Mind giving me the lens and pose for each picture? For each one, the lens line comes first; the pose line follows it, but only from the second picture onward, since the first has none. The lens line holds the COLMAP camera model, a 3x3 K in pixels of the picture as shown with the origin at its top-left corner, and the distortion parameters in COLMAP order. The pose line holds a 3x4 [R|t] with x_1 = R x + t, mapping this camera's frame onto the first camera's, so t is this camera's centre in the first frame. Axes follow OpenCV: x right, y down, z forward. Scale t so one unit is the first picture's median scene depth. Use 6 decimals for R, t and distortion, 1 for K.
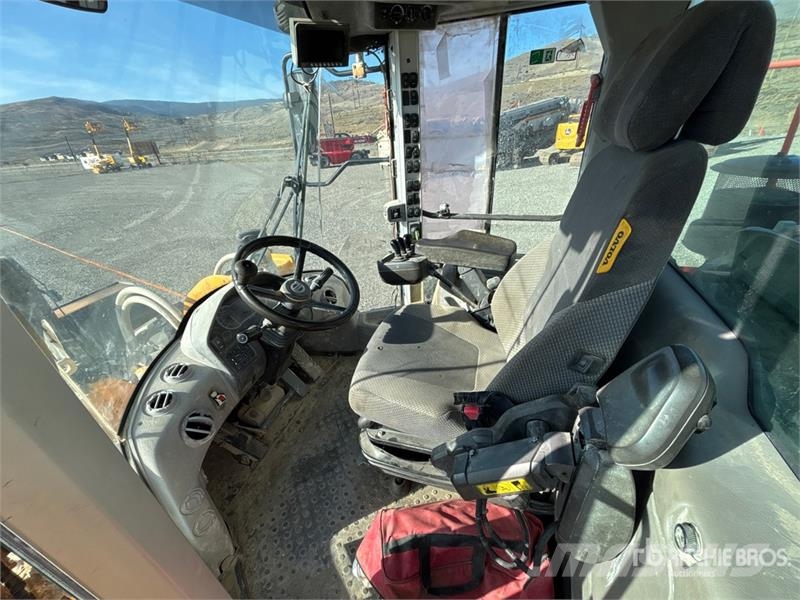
lens RADIAL K [[315.8, 0, 399.1], [0, 315.8, 313.8], [0, 0, 1]] dist [-0.027114, -0.000004]
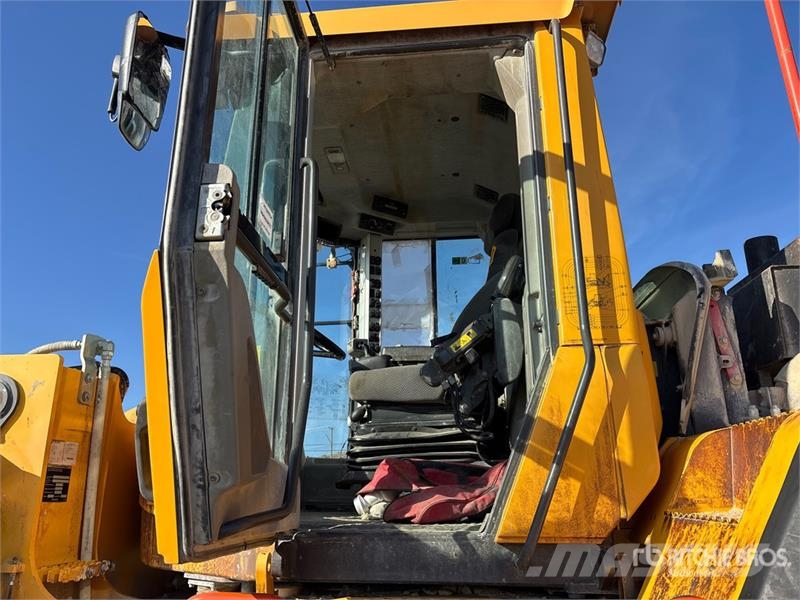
lens RADIAL K [[607.9, 0, 402.8], [0, 607.9, 298.1], [0, 0, 1]] dist [0.054659, -0.060229]
pose [[0.973454, 0.119258, 0.195360, -0.326963], [0.072156, 0.650110, -0.756406, 1.330259], [-0.217213, 0.750423, 0.624247, -0.595321]]
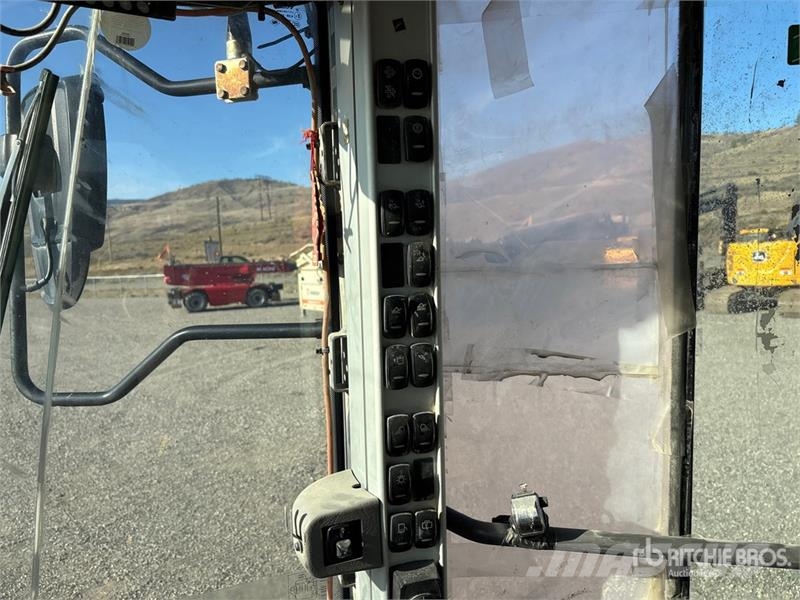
lens RADIAL K [[613.4, 0, 398.5], [0, 613.4, 310.4], [0, 0, 1]] dist [0.006064, 0.000104]
pose [[0.994480, 0.018504, 0.103283, -0.020247], [0.027347, 0.904598, -0.425387, -0.285685], [-0.101301, 0.425863, 0.899099, 0.506557]]
